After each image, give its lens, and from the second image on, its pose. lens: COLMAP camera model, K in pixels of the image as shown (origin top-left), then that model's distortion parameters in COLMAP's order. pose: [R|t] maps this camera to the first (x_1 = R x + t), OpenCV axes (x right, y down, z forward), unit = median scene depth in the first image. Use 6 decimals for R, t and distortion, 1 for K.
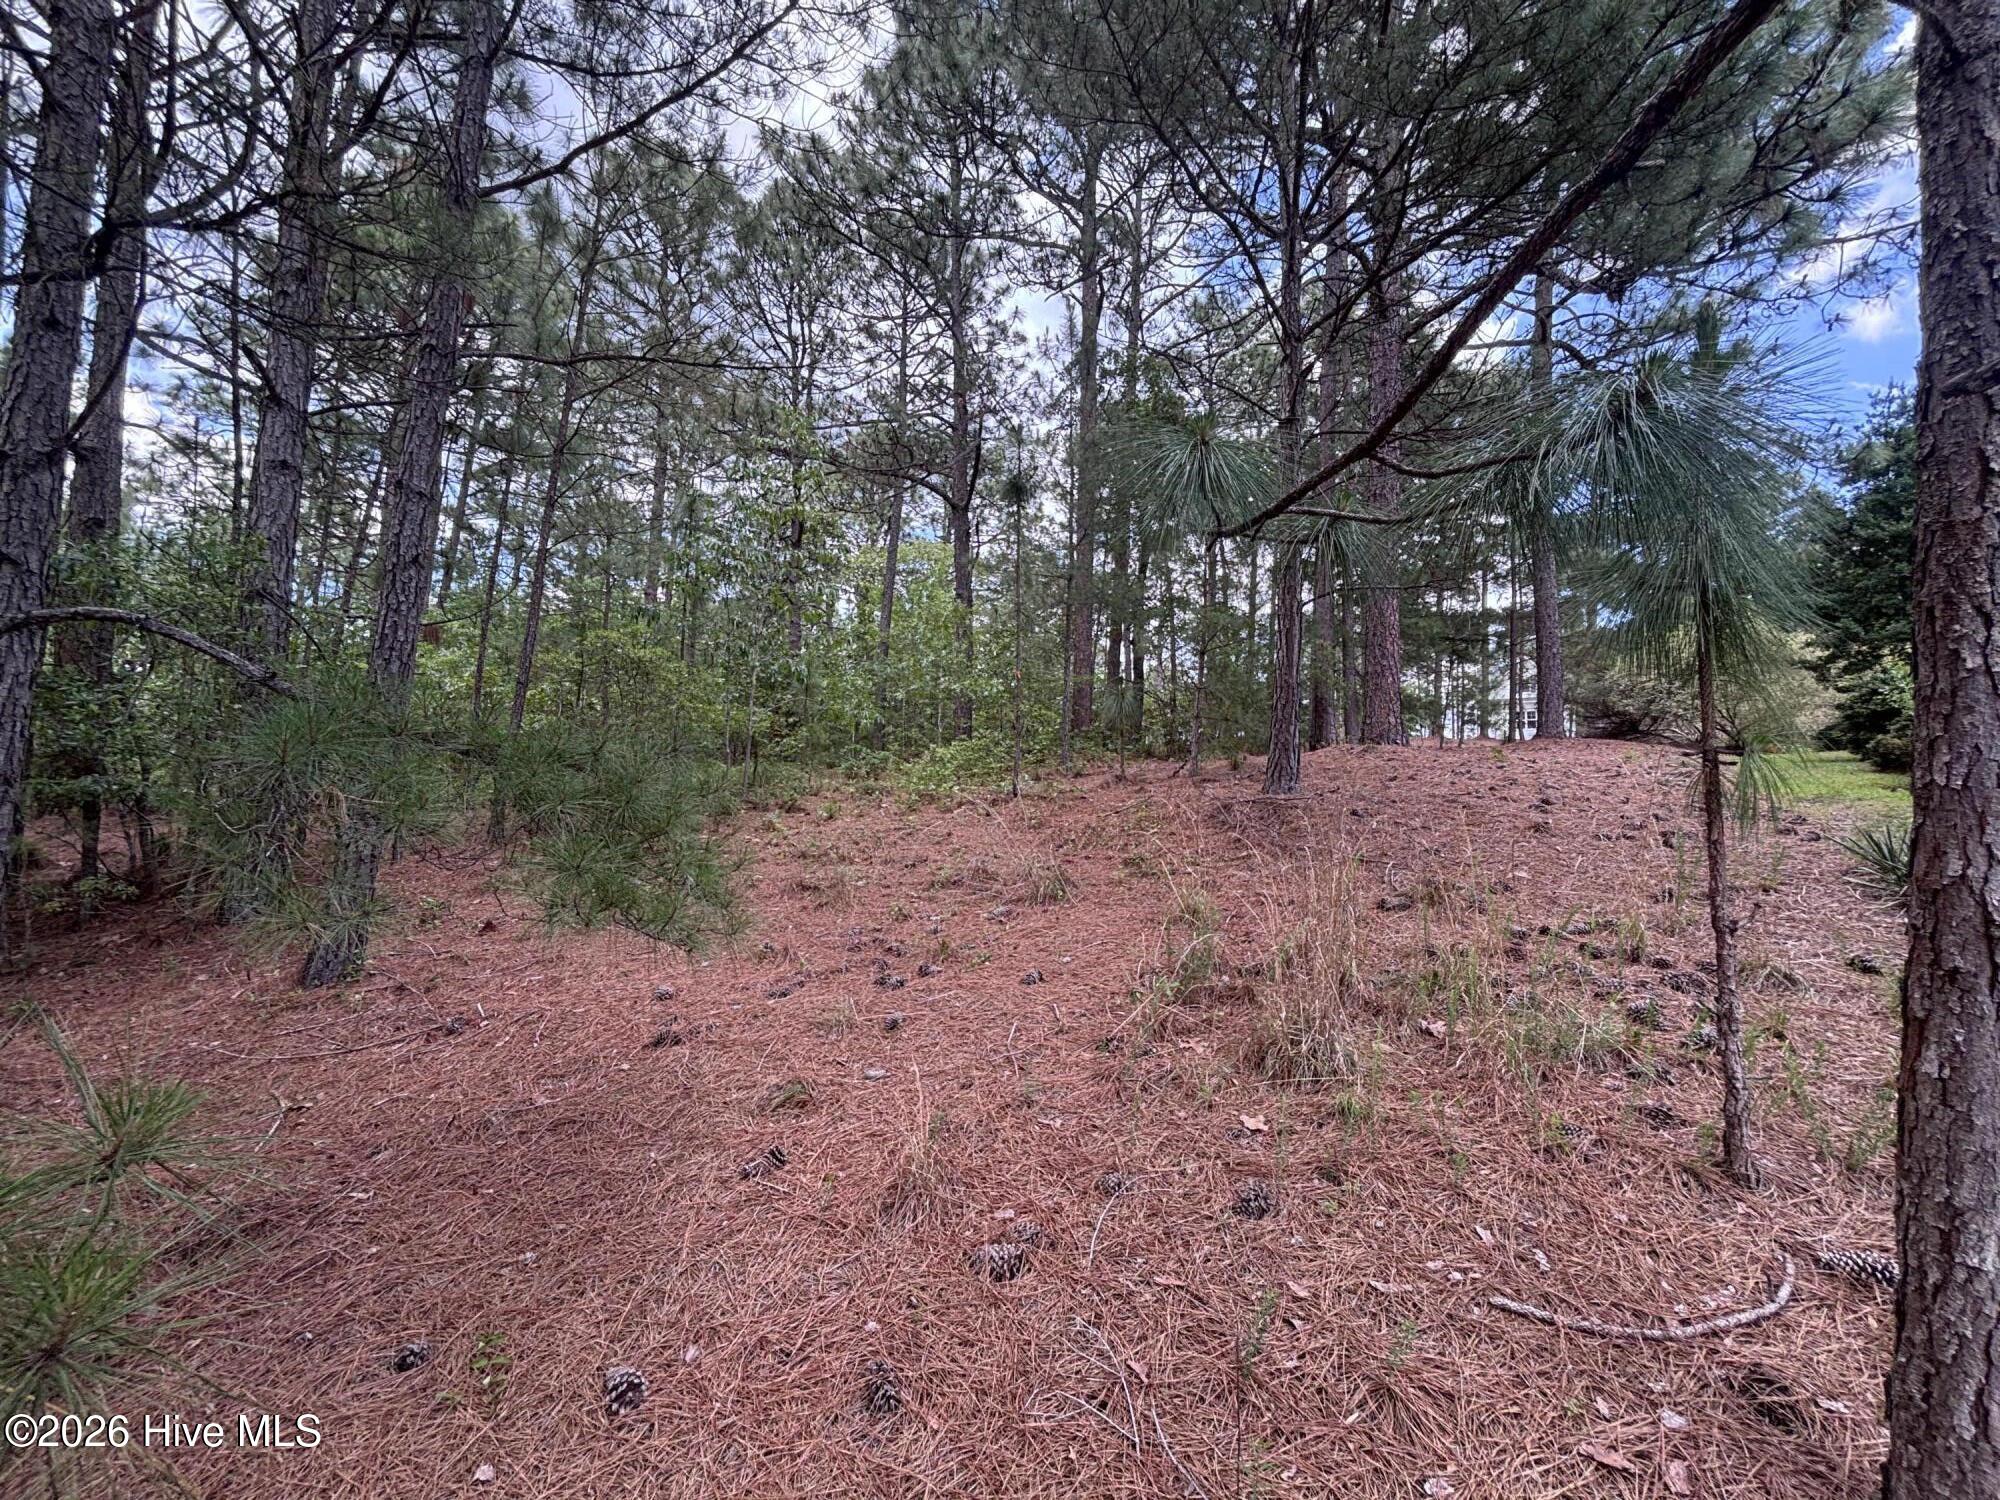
lens RADIAL K [[806.1, 0, 1001.9], [0, 806.1, 749.1], [0, 0, 1]] dist [0.001927, 0.000016]
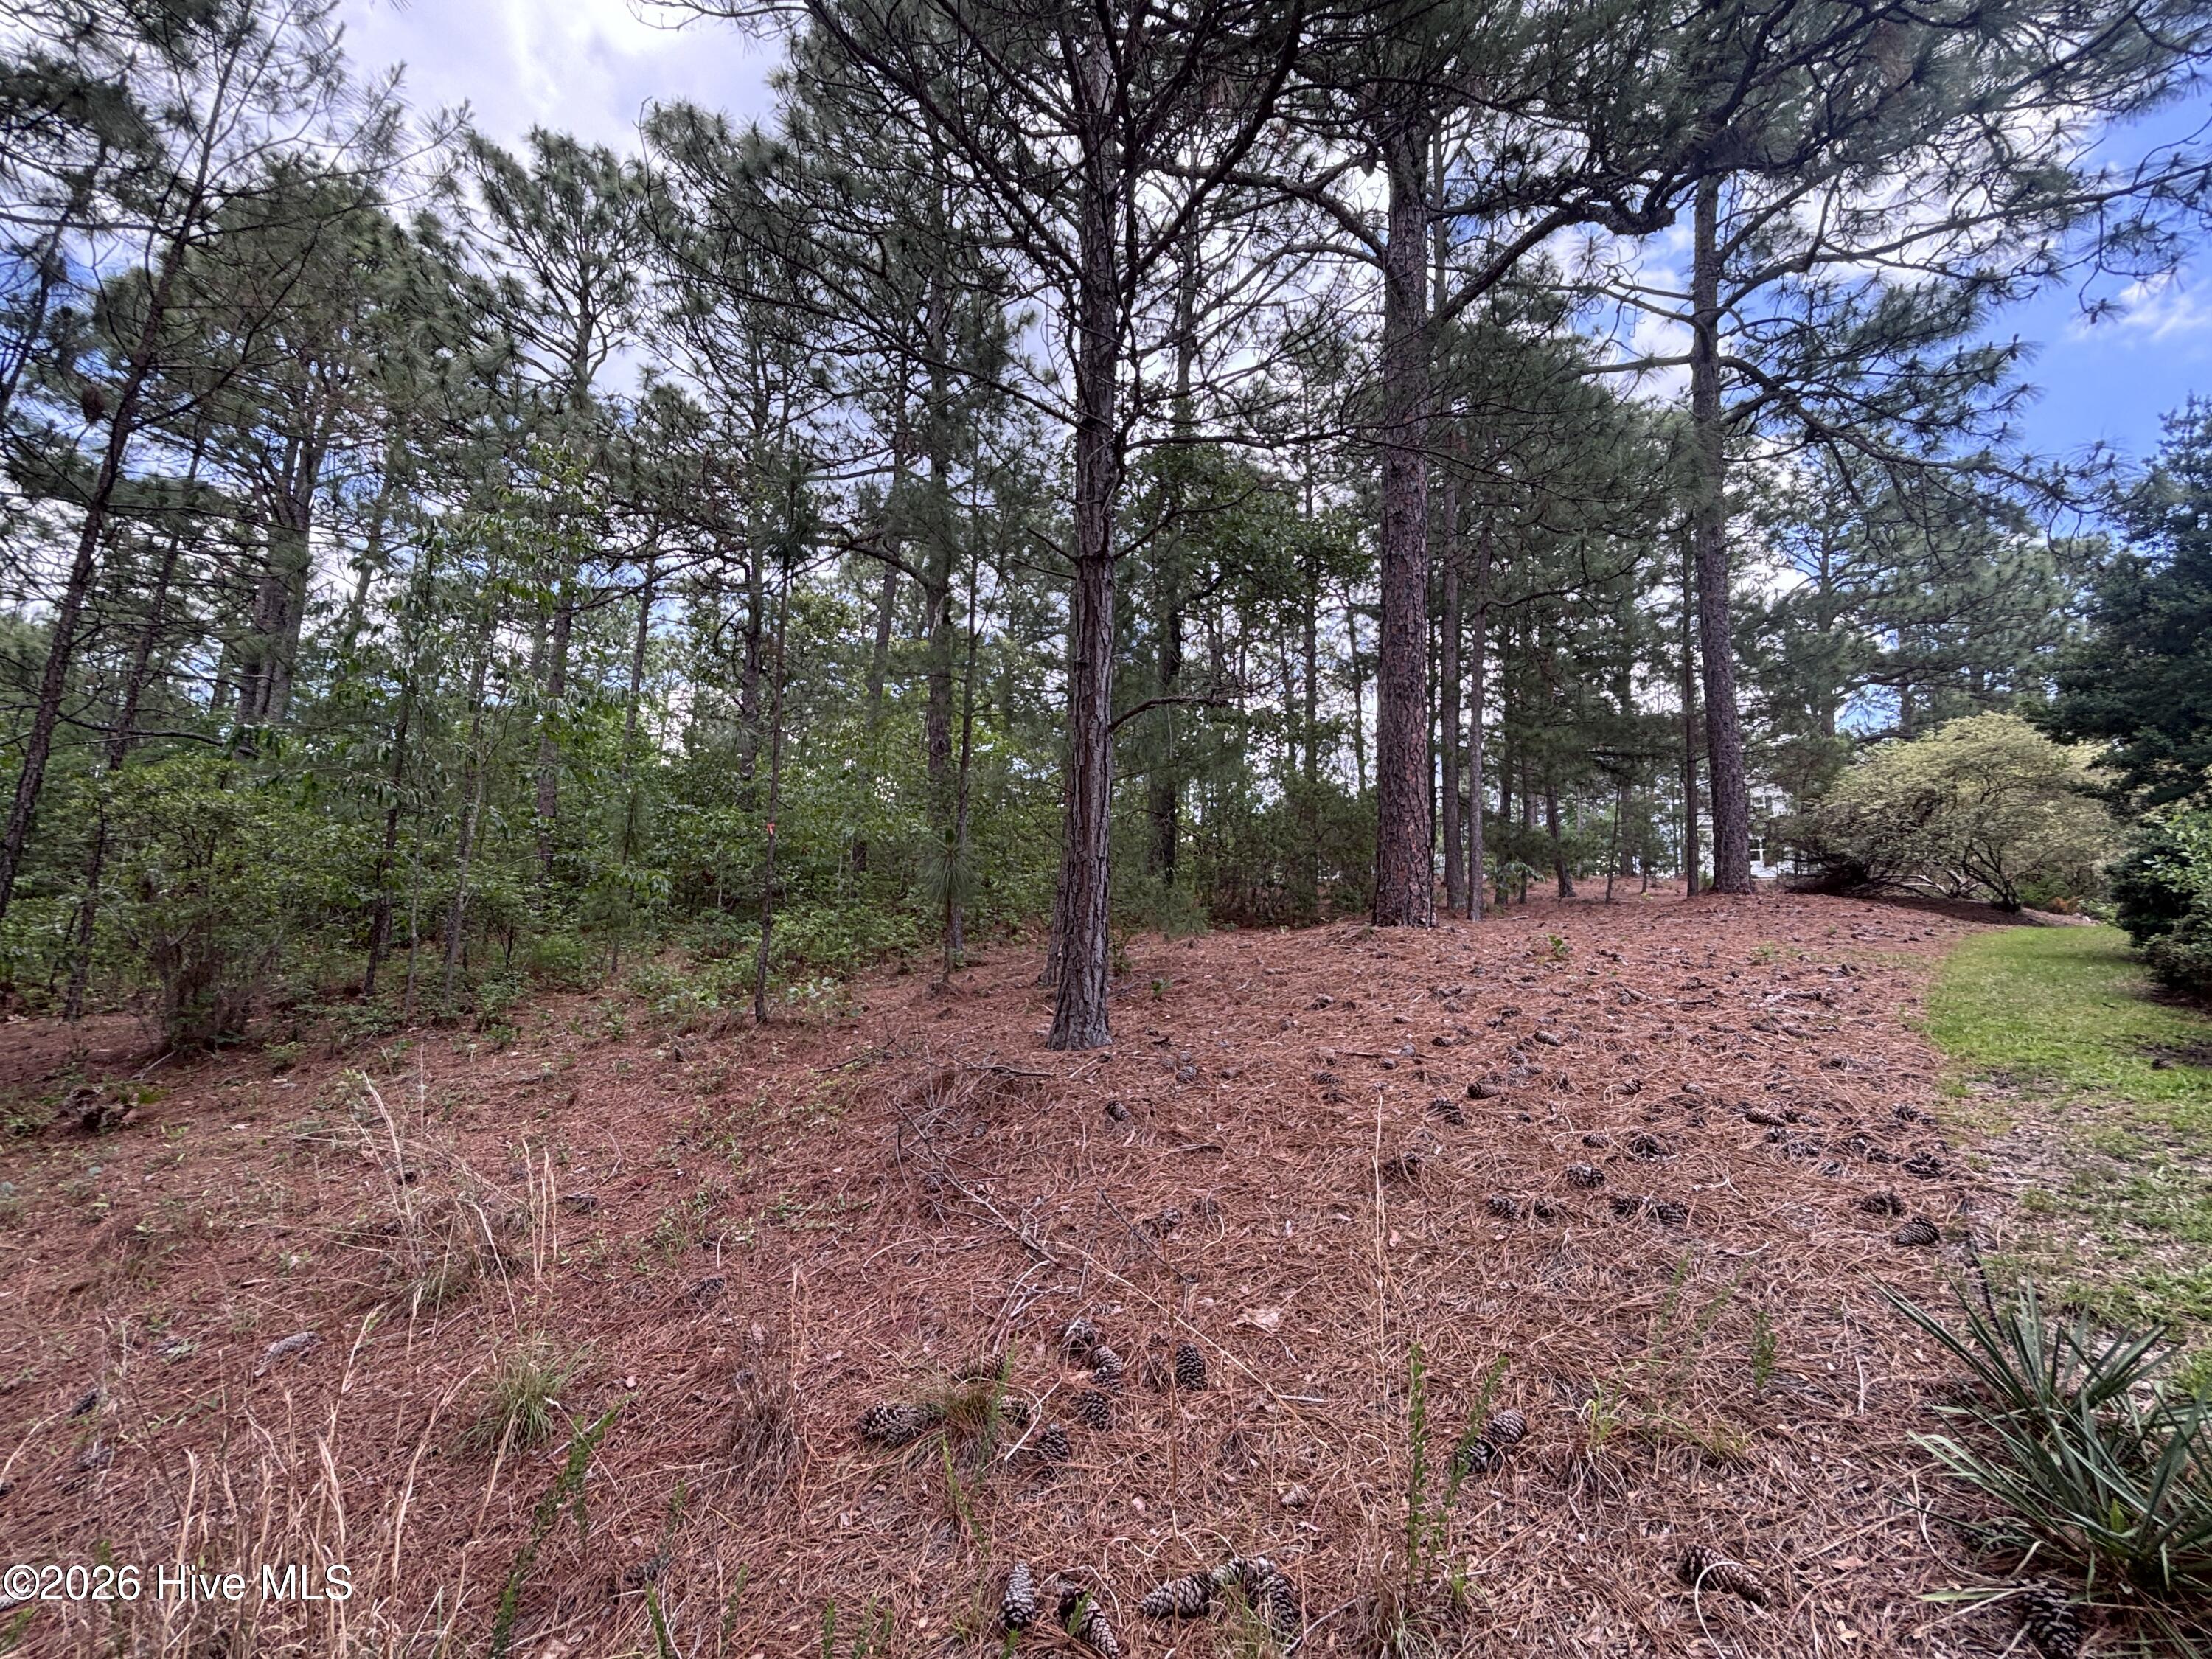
lens RADIAL K [[959.1, 0, 1104.0], [0, 959.1, 830.3], [0, 0, 1]] dist [-0.002184, 0.000092]
pose [[0.998996, -0.000689, -0.044795, 0.180525], [-0.001583, 0.998715, -0.050653, -0.029071], [0.044772, 0.050674, 0.997711, 0.136760]]
